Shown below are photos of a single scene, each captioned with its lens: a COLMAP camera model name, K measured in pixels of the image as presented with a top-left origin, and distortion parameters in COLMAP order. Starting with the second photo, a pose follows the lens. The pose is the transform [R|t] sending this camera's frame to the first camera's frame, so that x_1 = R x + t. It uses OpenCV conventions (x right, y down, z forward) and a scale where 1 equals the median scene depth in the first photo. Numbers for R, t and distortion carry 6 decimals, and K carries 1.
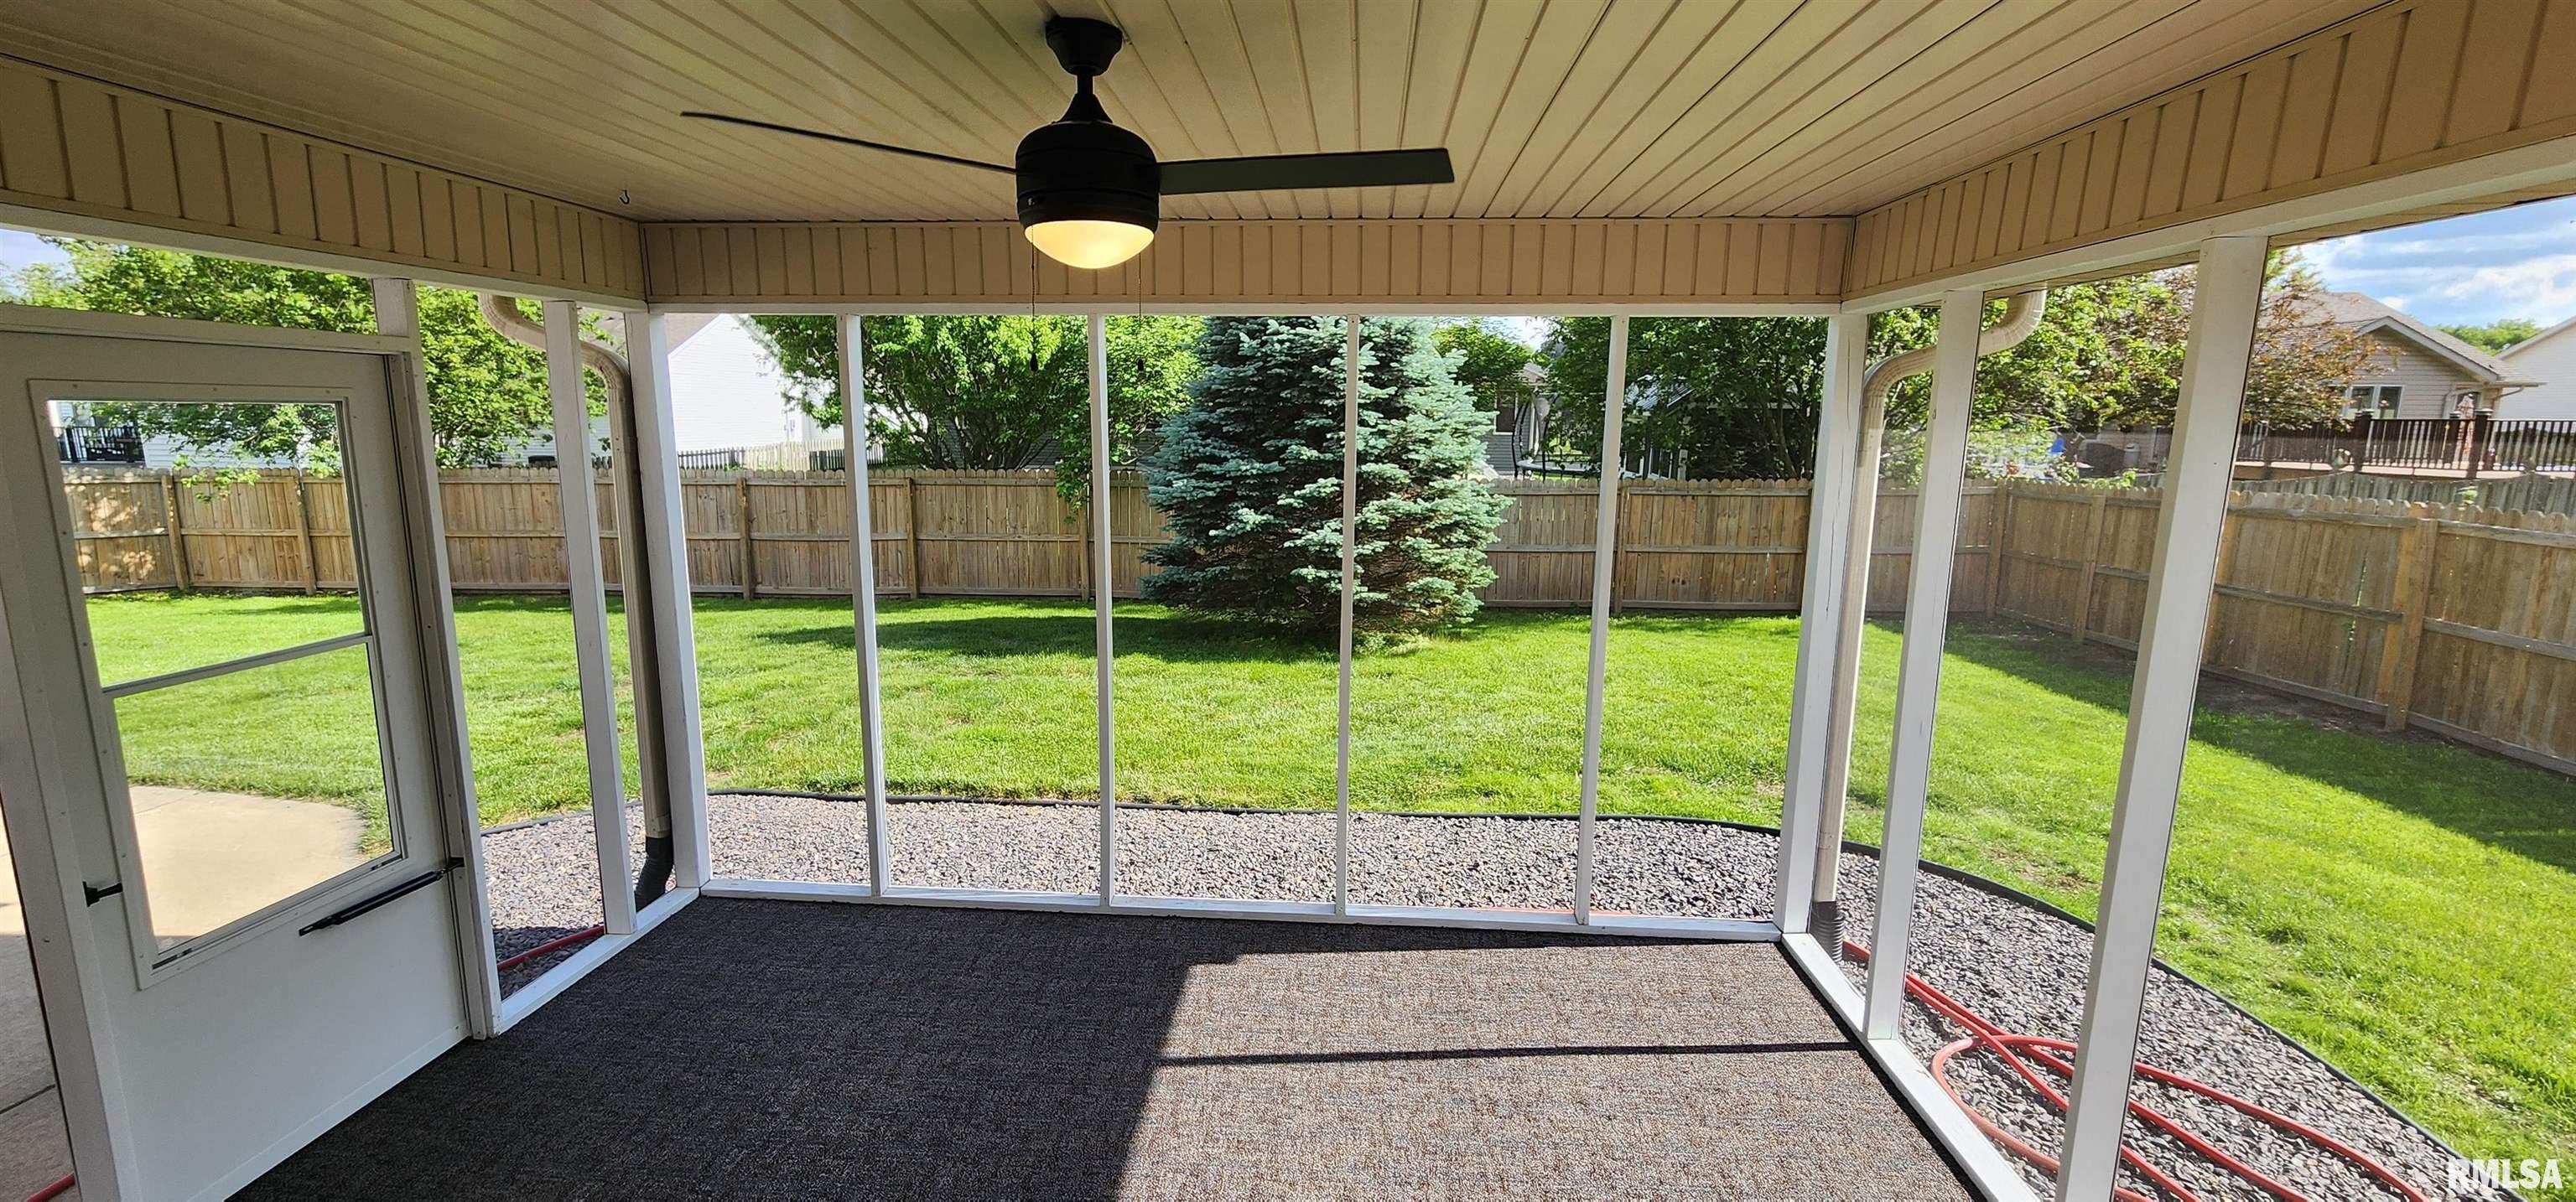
lens RADIAL K [[1057.4, 0, 1282.5], [0, 1057.4, 605.0], [0, 0, 1]] dist [-0.001161, -0.000312]
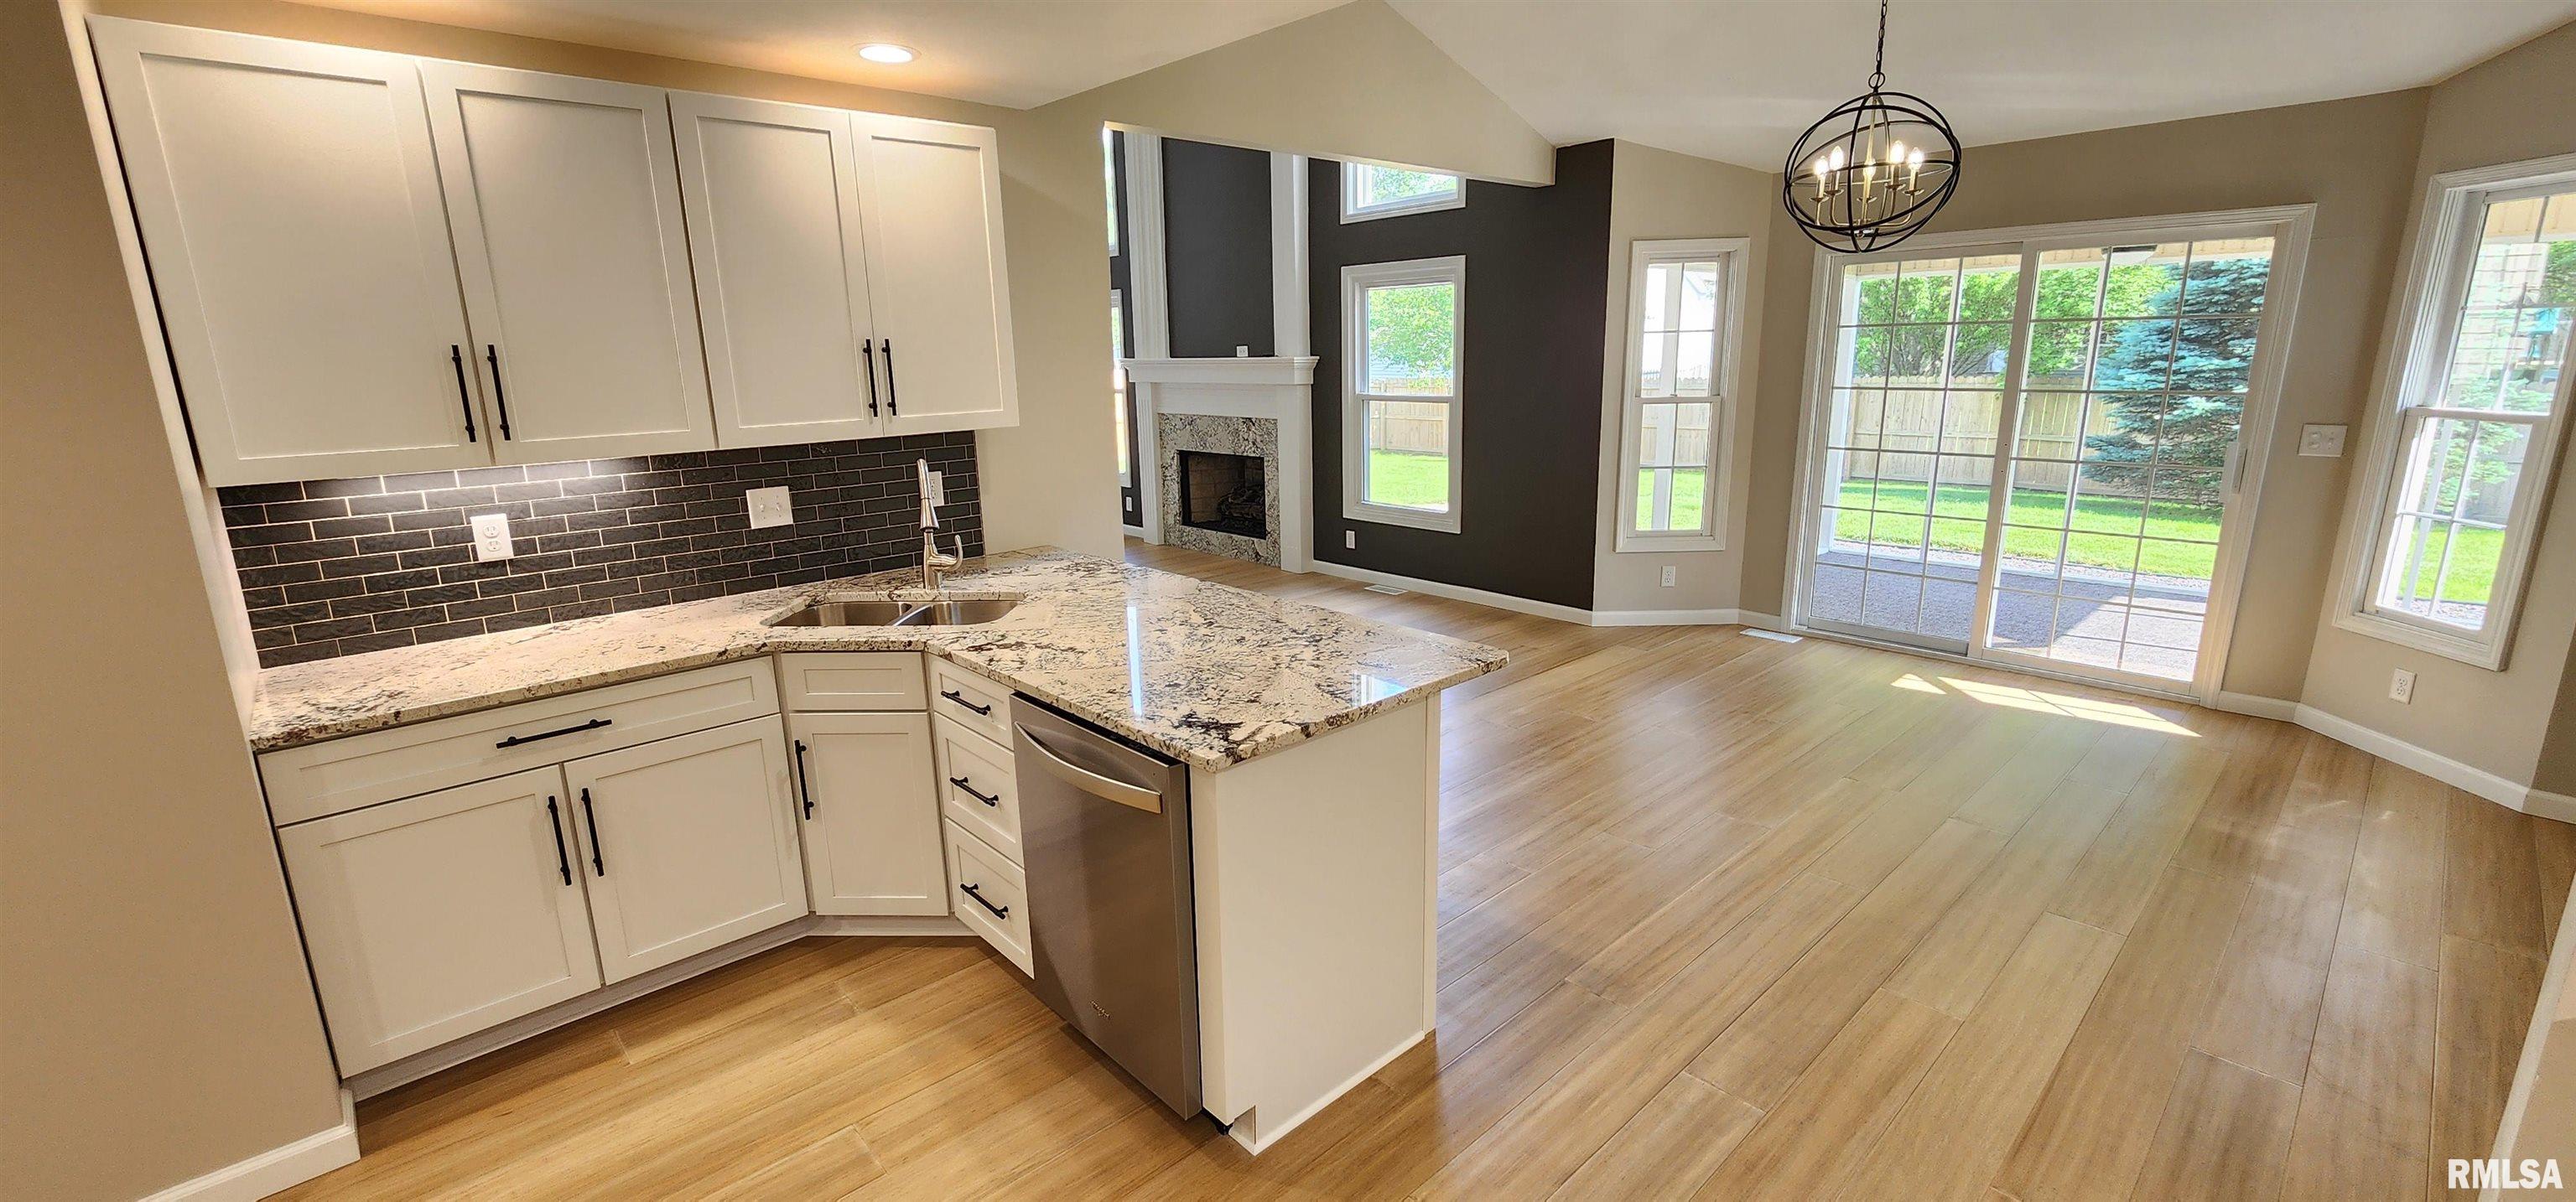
lens RADIAL K [[1057.4, 0, 1281.4], [0, 1057.4, 598.0], [0, 0, 1]] dist [-0.001161, -0.000312]
pose [[0.729250, 0.131728, -0.671448, 0.042893], [-0.089749, 0.991231, 0.096990, 0.113763], [0.678336, -0.010468, 0.734677, -0.612985]]
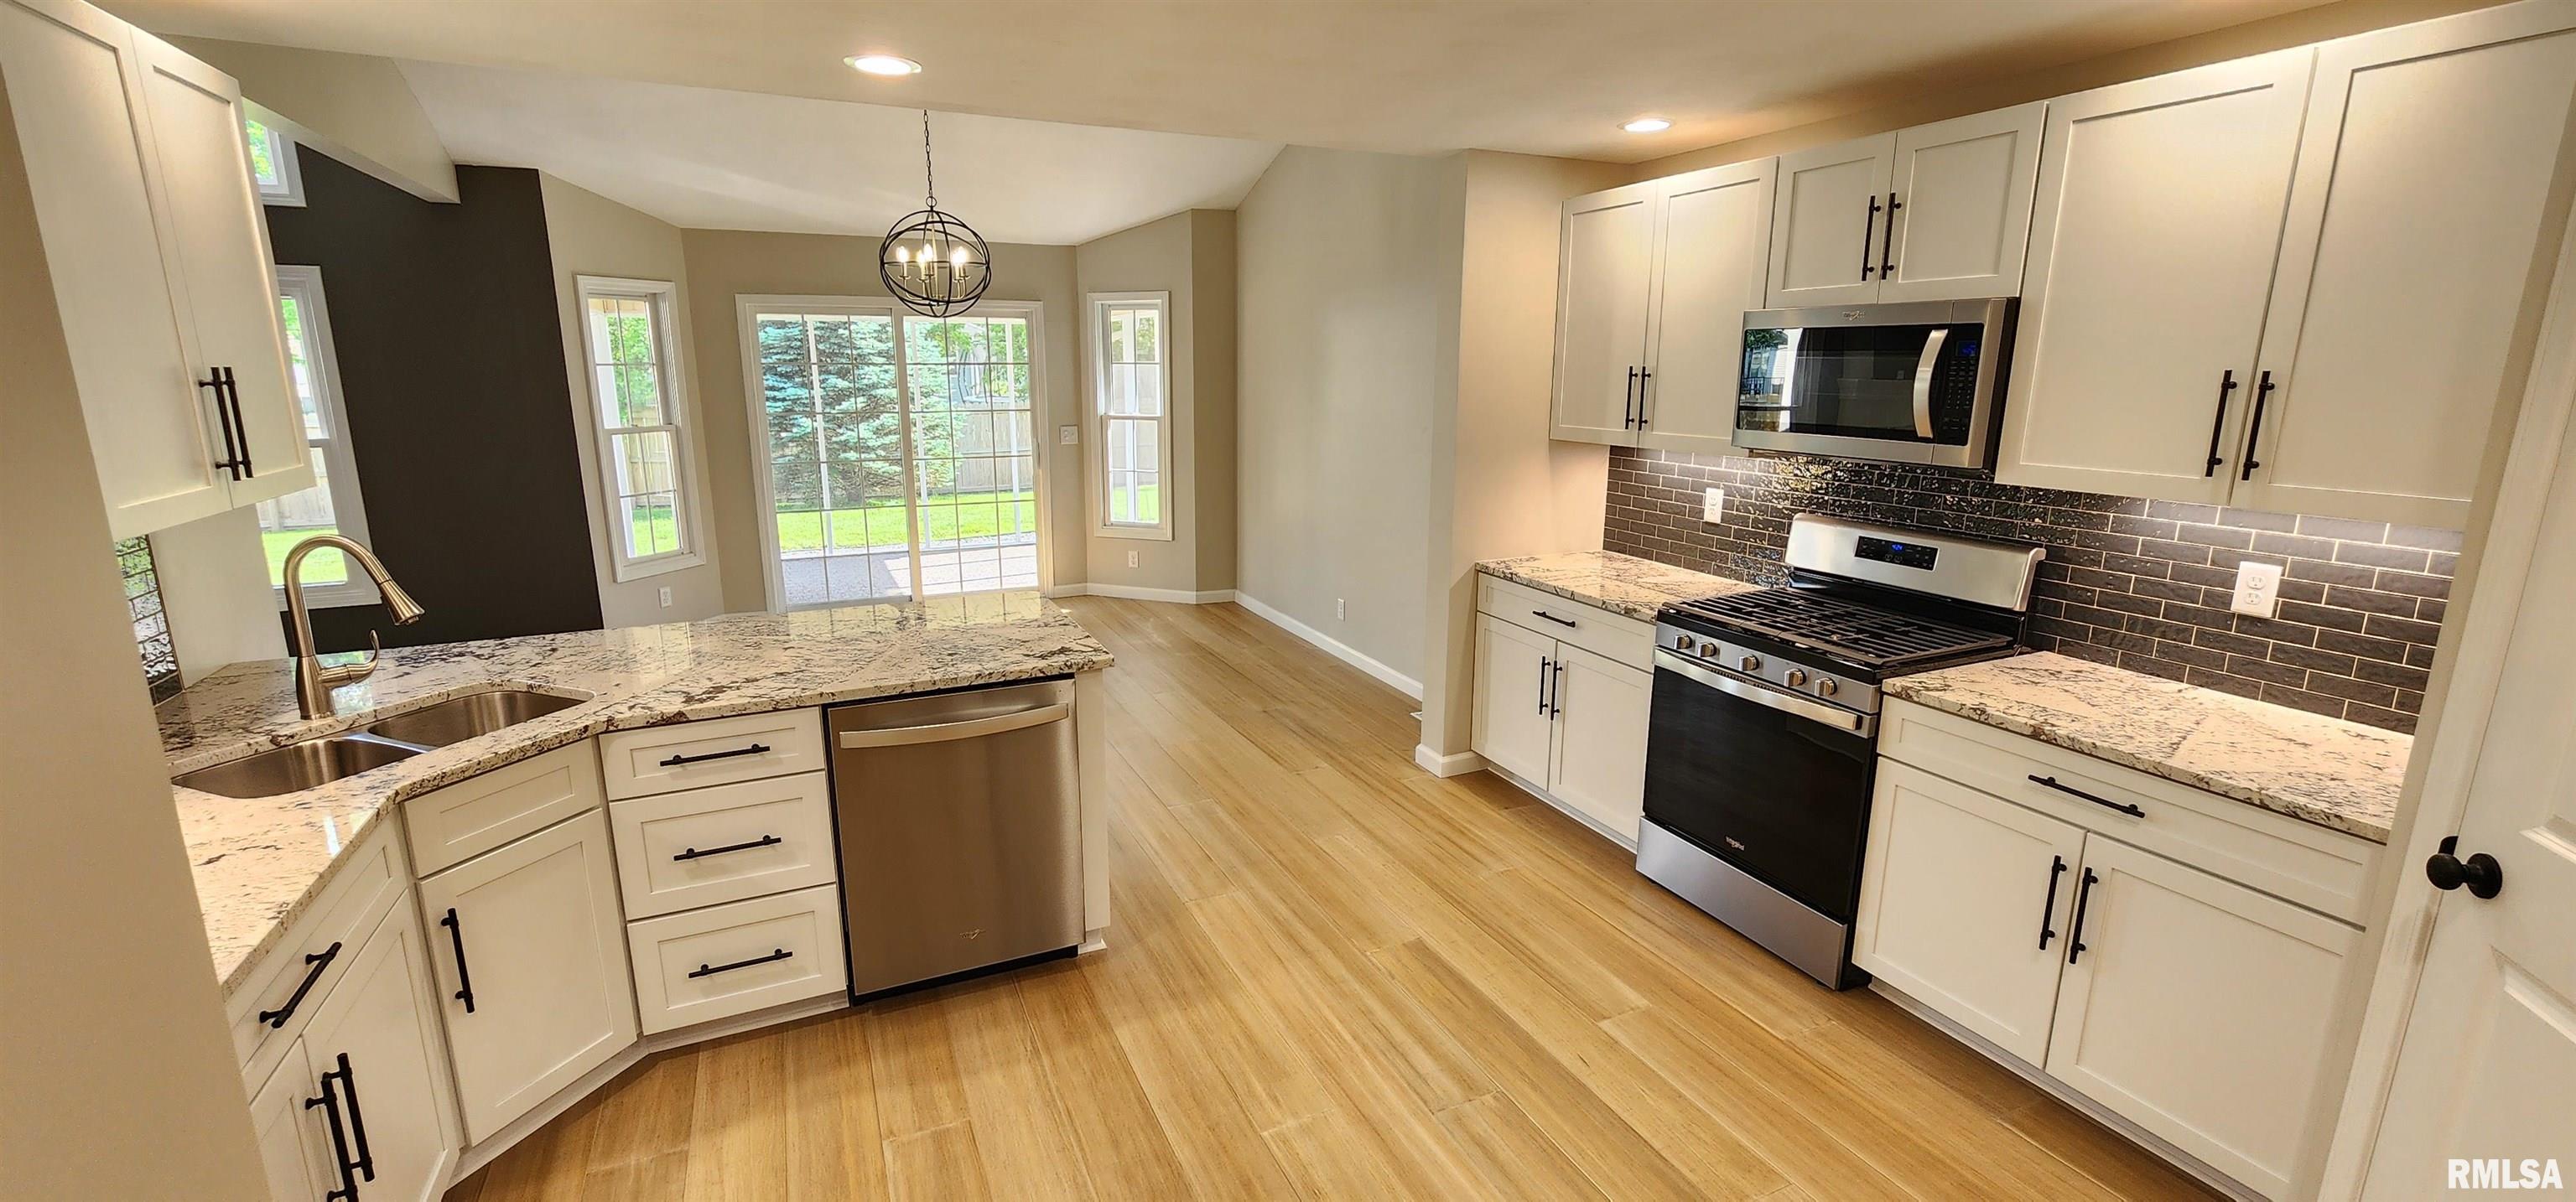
lens RADIAL K [[1057.4, 0, 1287.0], [0, 1057.4, 594.1], [0, 0, 1]] dist [-0.001161, -0.000312]
pose [[0.869649, -0.115673, 0.479927, -0.196759], [0.093857, 0.993171, 0.069303, 0.130574], [-0.484666, -0.015224, 0.874567, -0.762035]]
